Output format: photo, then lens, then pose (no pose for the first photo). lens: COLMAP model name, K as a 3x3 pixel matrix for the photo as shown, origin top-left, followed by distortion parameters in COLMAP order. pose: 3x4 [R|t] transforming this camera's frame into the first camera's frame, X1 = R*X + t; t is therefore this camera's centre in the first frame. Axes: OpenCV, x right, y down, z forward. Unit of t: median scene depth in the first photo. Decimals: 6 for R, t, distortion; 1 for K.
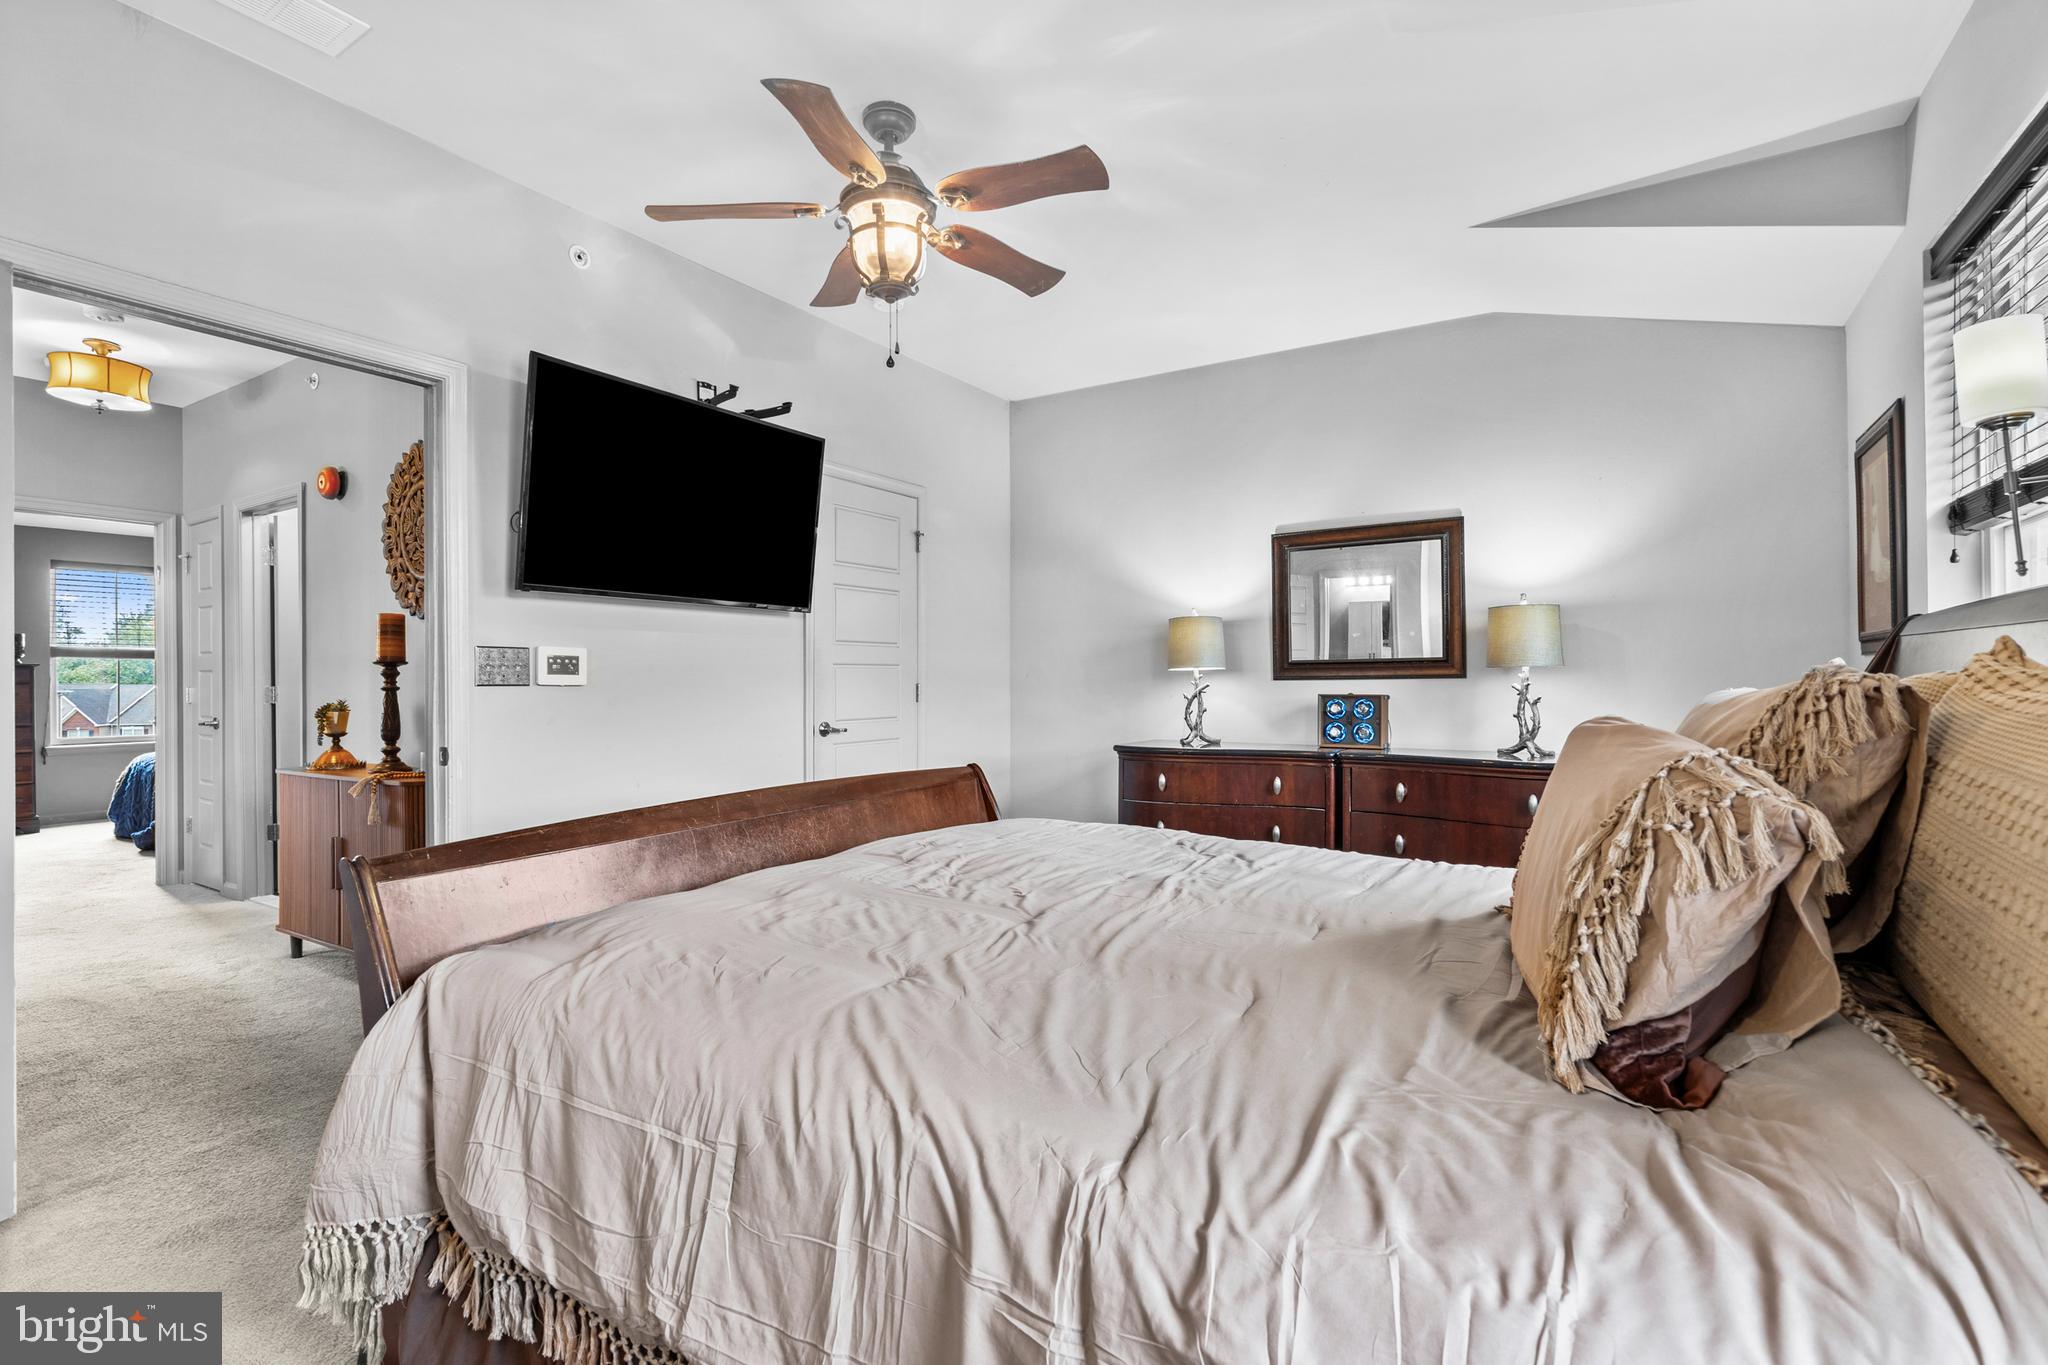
lens RADIAL K [[931.8, 0, 991.8], [0, 931.8, 679.5], [0, 0, 1]] dist [-0.000980, -0.000011]
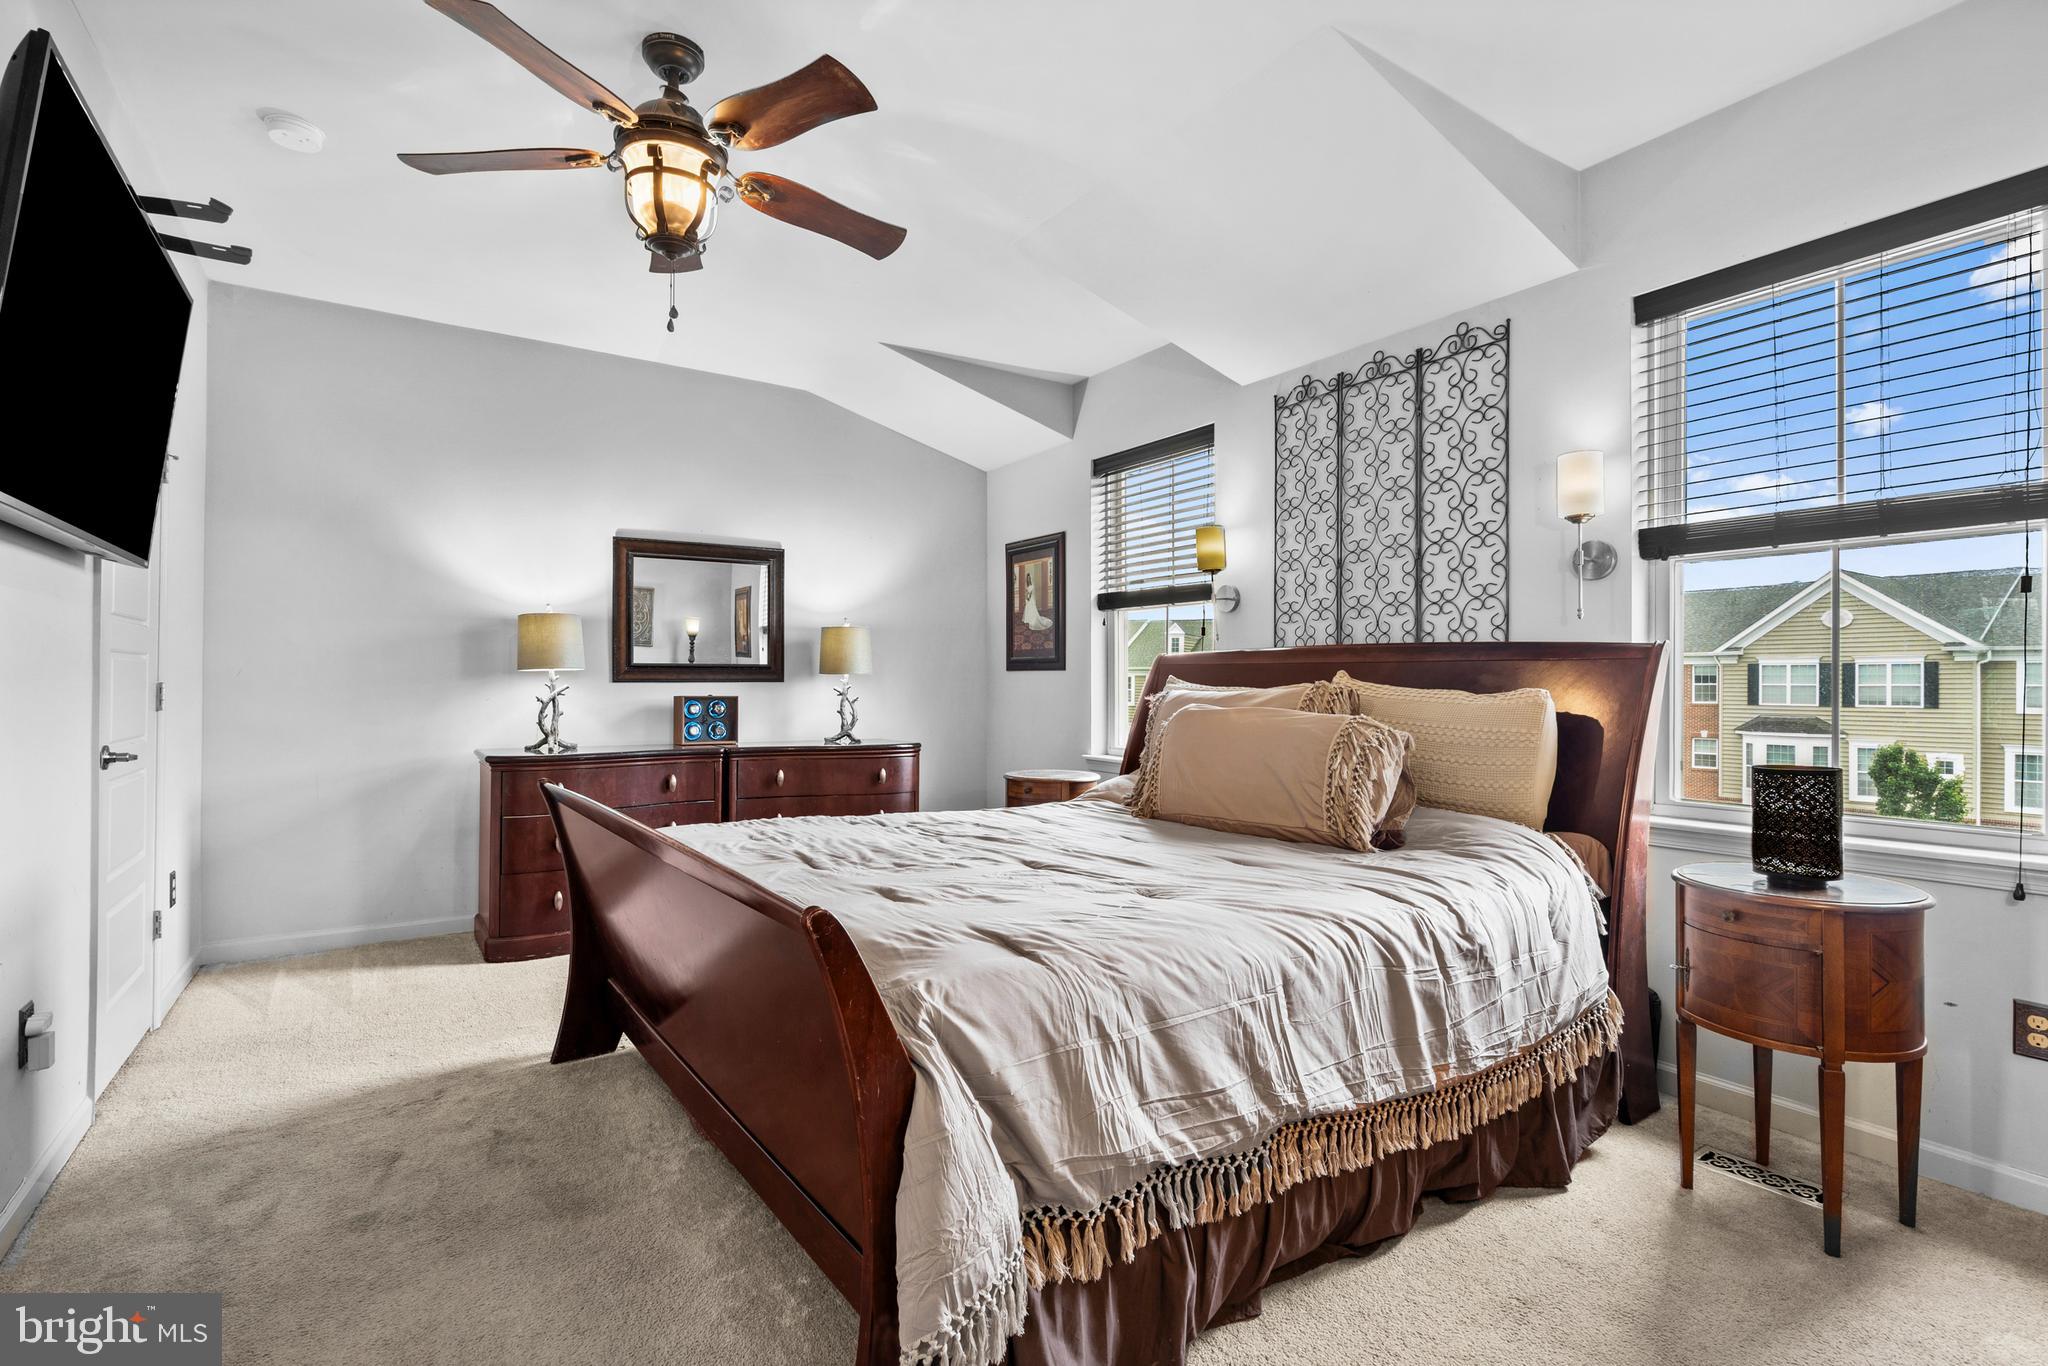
lens RADIAL K [[959.6, 0, 1024.0], [0, 959.6, 683.0], [0, 0, 1]] dist [-0.002018, 0.000364]
pose [[0.412998, 0.007767, 0.910699, -0.512052], [-0.008844, 0.999951, -0.004517, 0.002367], [-0.910689, -0.006189, 0.413046, 0.196182]]
